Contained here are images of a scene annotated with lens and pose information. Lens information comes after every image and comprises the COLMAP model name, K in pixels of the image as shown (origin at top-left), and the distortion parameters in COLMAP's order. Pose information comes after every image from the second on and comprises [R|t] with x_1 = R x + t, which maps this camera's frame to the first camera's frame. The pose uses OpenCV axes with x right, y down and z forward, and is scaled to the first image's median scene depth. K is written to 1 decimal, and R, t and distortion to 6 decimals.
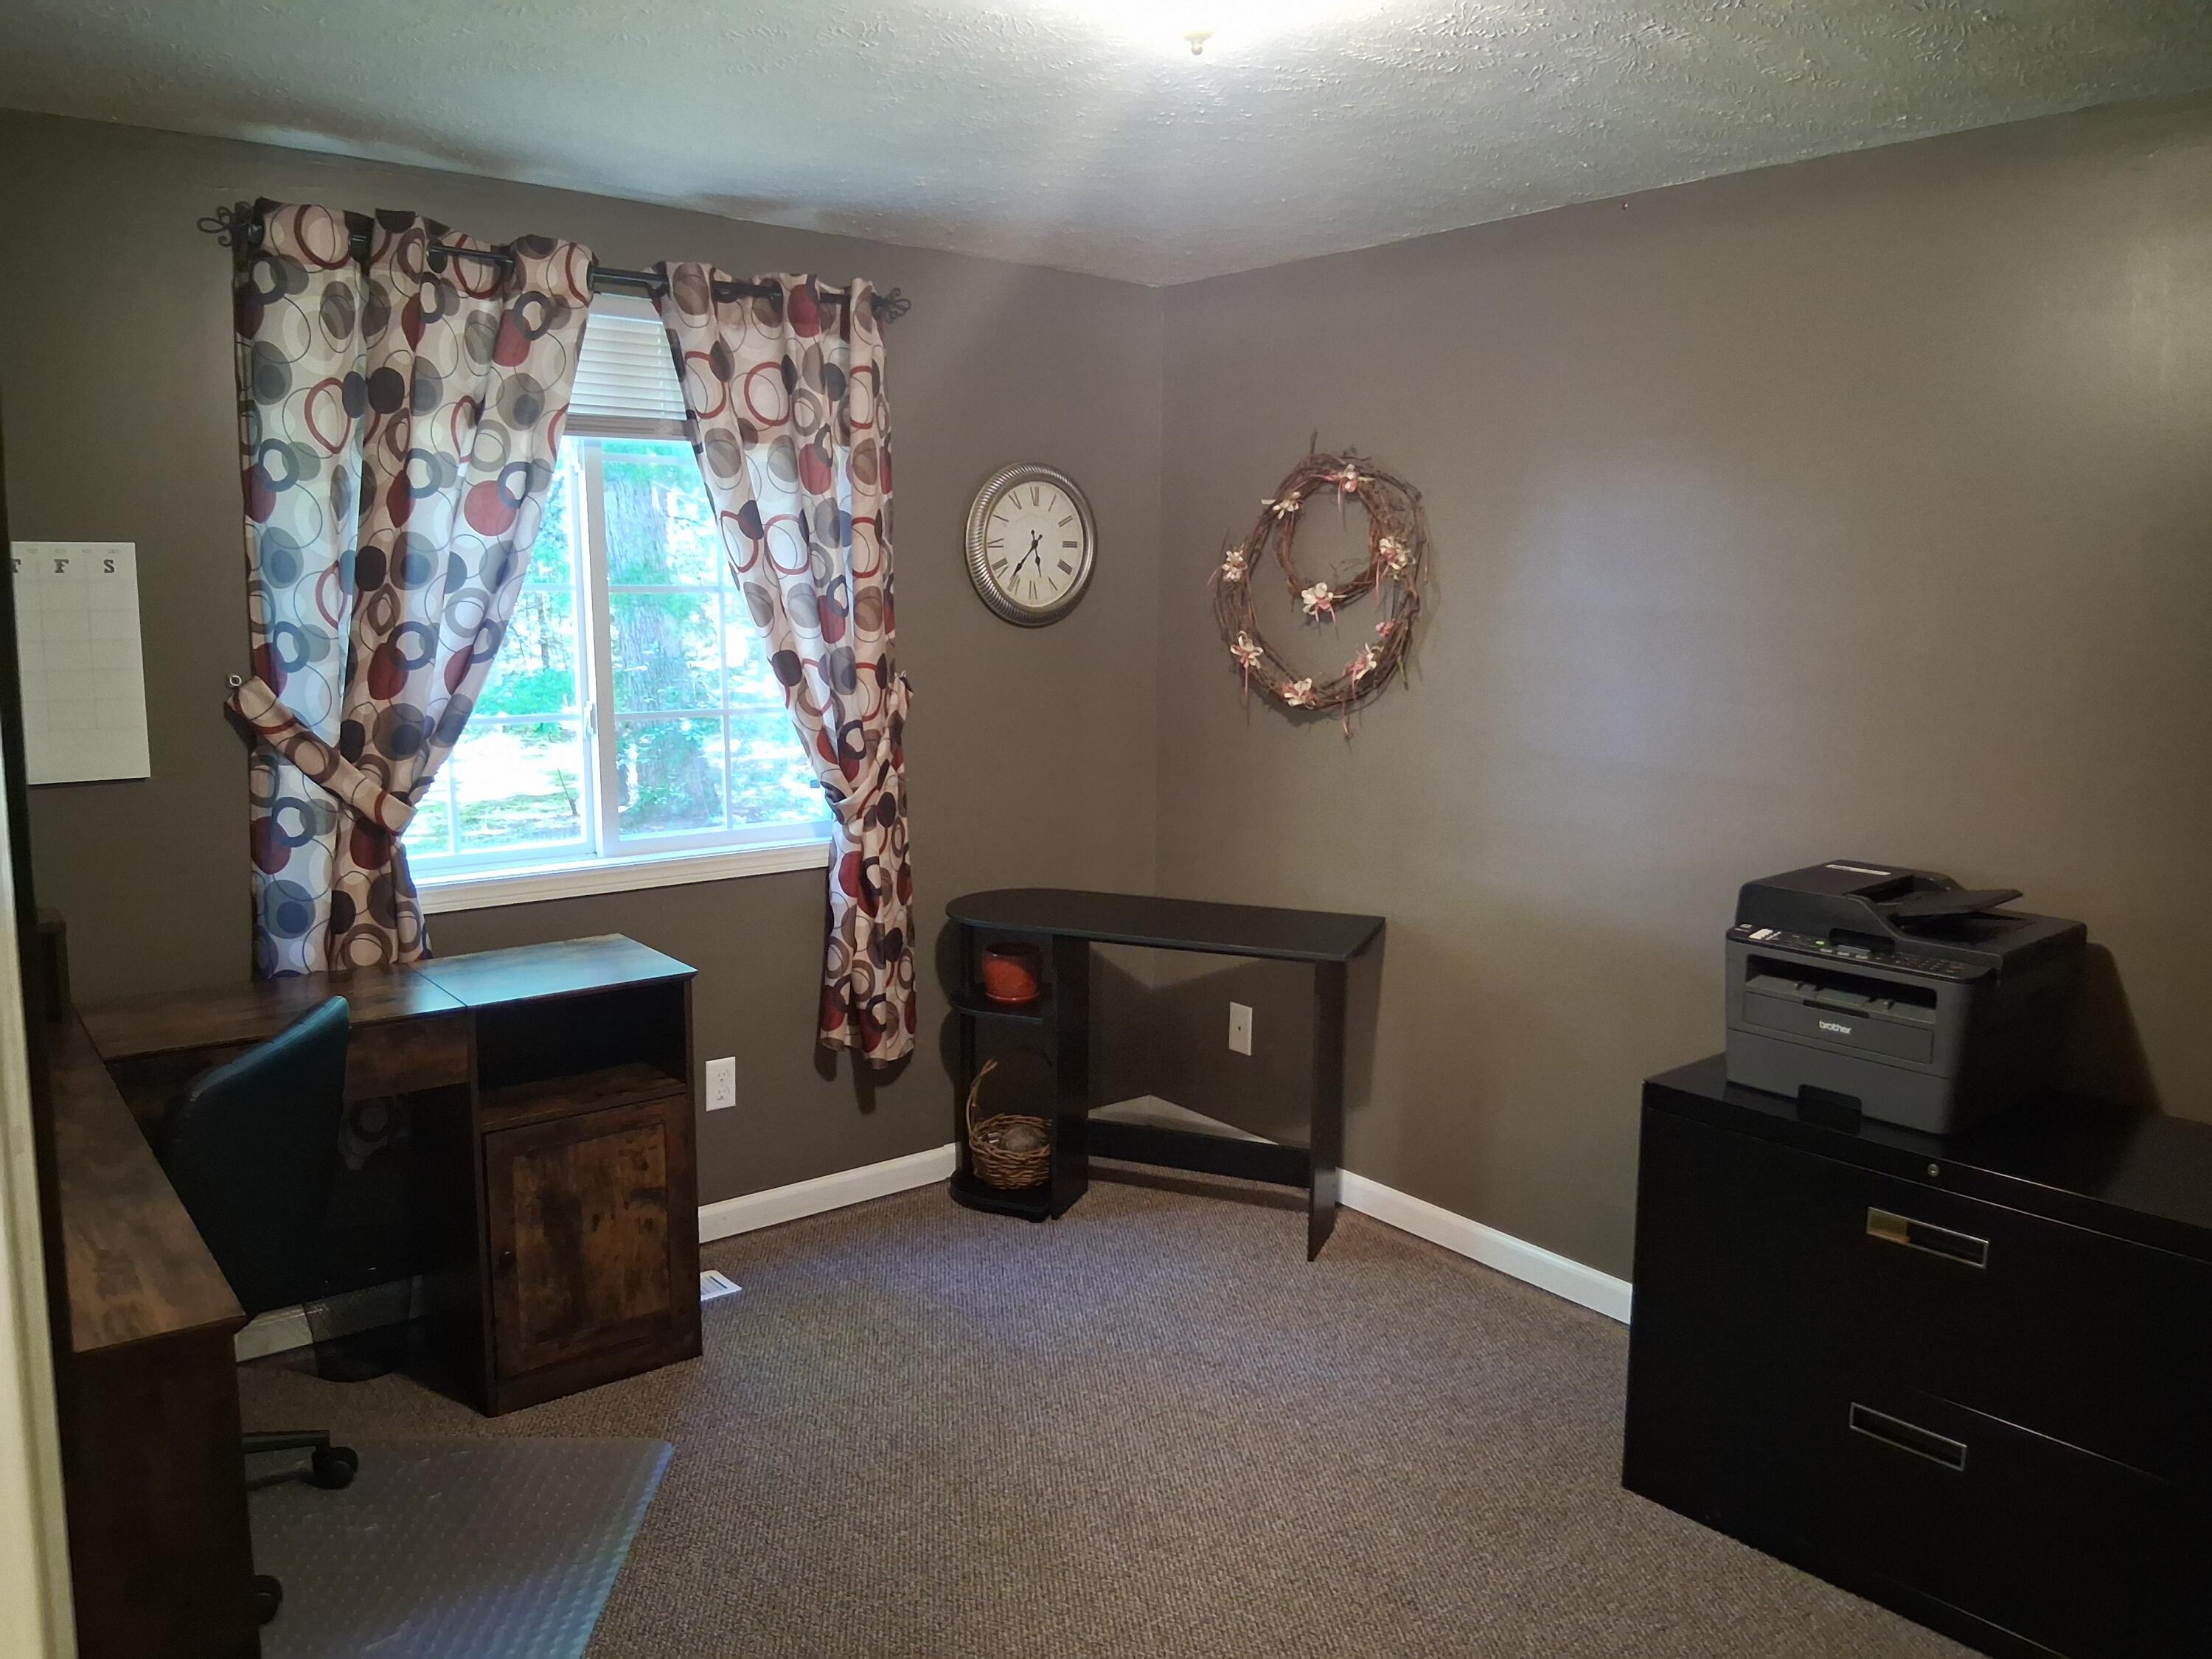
lens RADIAL K [[1666.2, 0, 1106.0], [0, 1666.2, 829.5], [0, 0, 1]] dist [0.125666, -0.232843]
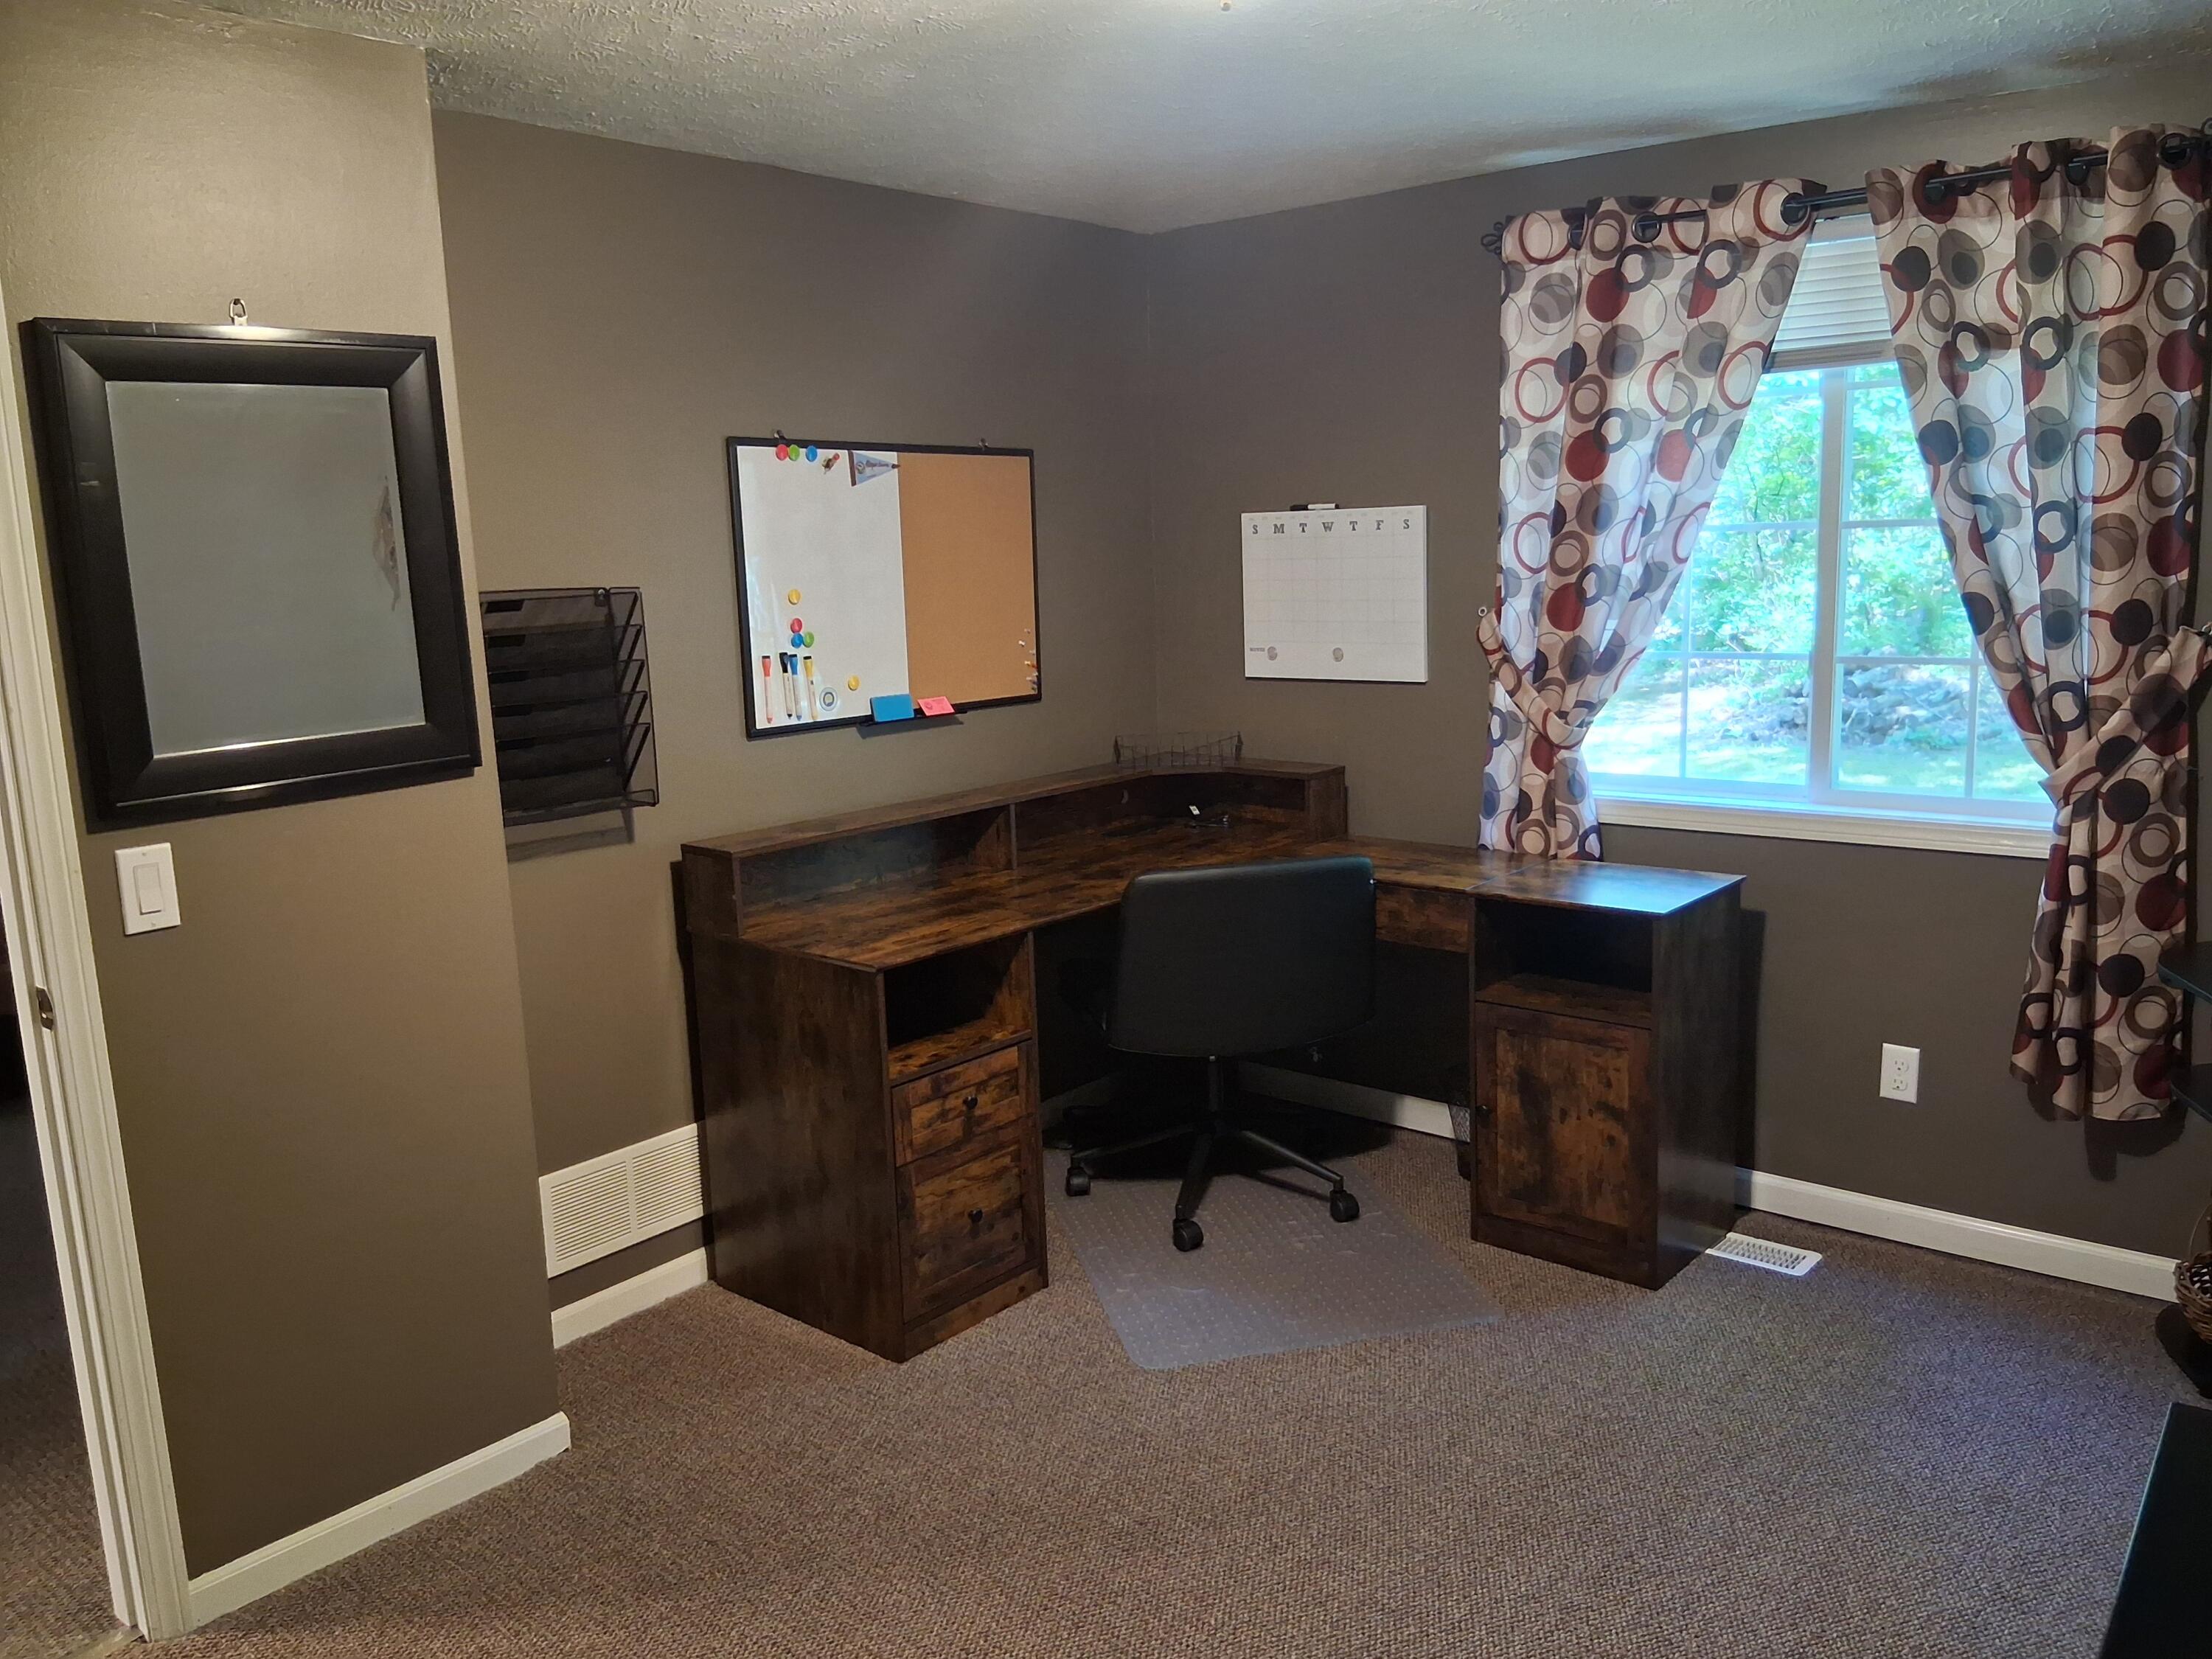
lens RADIAL K [[1666.2, 0, 1106.0], [0, 1666.2, 829.5], [0, 0, 1]] dist [0.125666, -0.232843]
pose [[0.201629, 0.156141, -0.966936, 0.651067], [-0.111876, 0.984422, 0.135636, -0.063793], [0.973052, 0.080829, 0.215956, 0.450730]]
